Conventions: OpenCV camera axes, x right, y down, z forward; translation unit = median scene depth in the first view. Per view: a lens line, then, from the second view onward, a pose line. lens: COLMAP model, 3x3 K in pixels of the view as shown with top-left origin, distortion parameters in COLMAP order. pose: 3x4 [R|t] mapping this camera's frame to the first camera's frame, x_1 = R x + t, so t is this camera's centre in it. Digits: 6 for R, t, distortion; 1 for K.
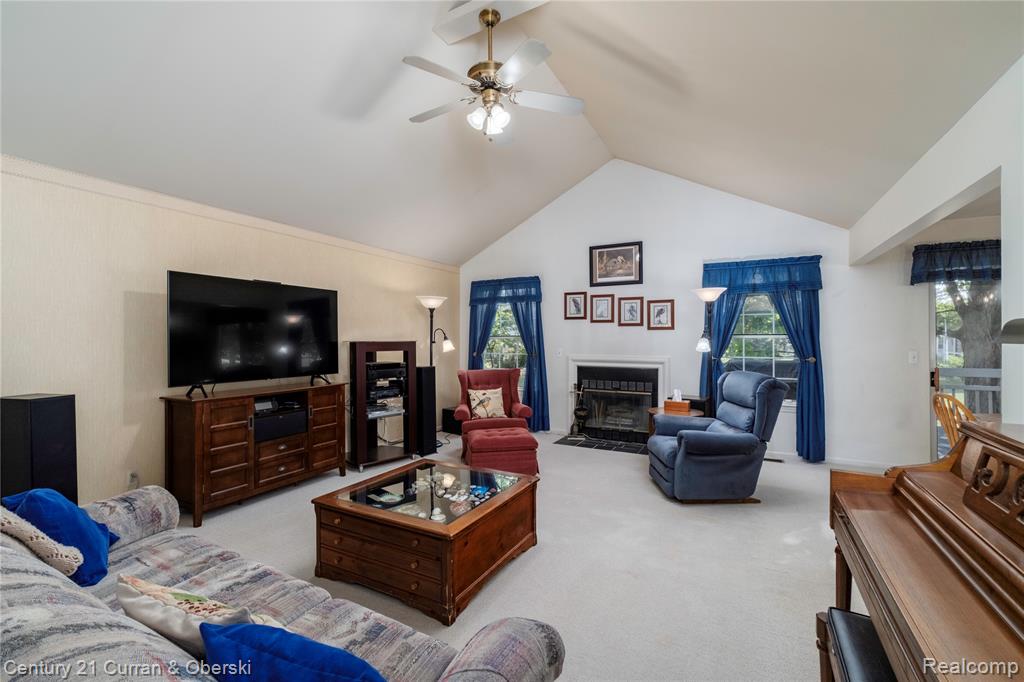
lens RADIAL K [[434.2, 0, 512.3], [0, 434.2, 342.5], [0, 0, 1]] dist [-0.003917, 0.000659]
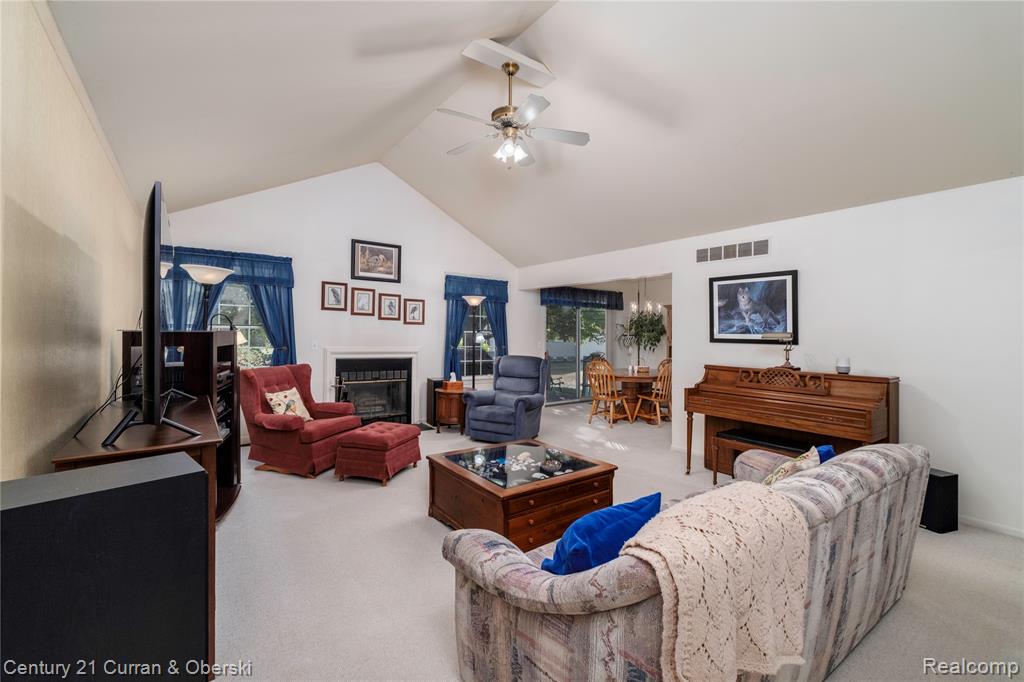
lens RADIAL K [[434.2, 0, 504.8], [0, 434.2, 334.2], [0, 0, 1]] dist [-0.003917, 0.000659]
pose [[0.436178, 0.009905, 0.899806, -0.571402], [-0.006569, 0.999948, -0.007823, 0.004304], [-0.899836, -0.002498, 0.436220, 0.248277]]
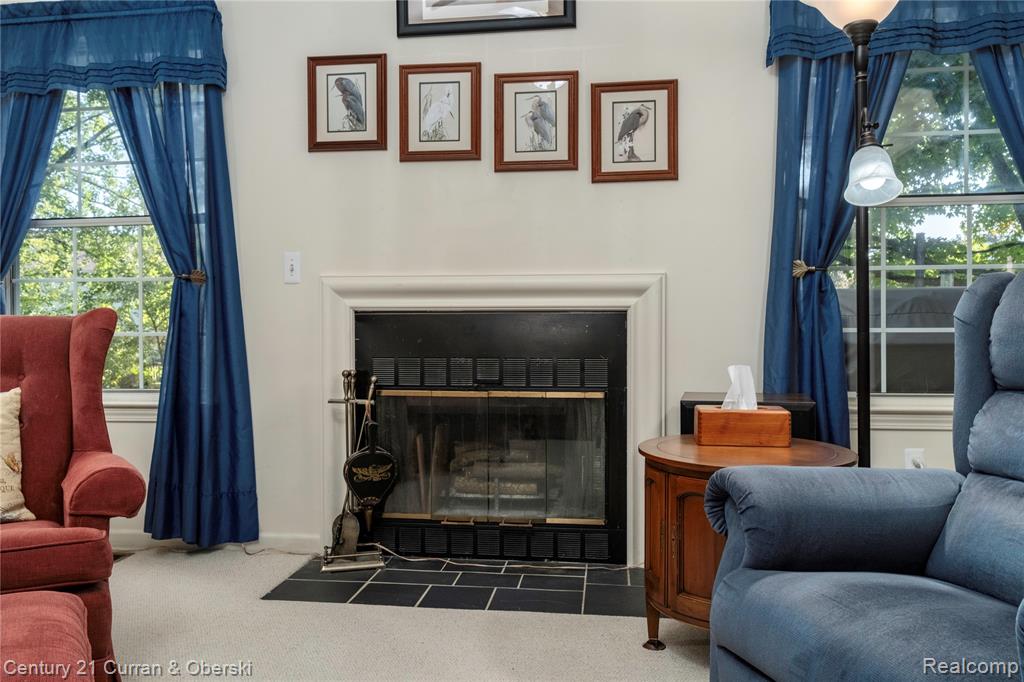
lens RADIAL K [[754.3, 0, 517.6], [0, 754.3, 338.9], [0, 0, 1]] dist [0.005957, 0.004091]
pose [[0.932430, -0.005775, 0.361303, 0.070889], [0.005497, 0.999983, 0.001795, 0.074181], [-0.361308, 0.000312, 0.932447, 0.505458]]
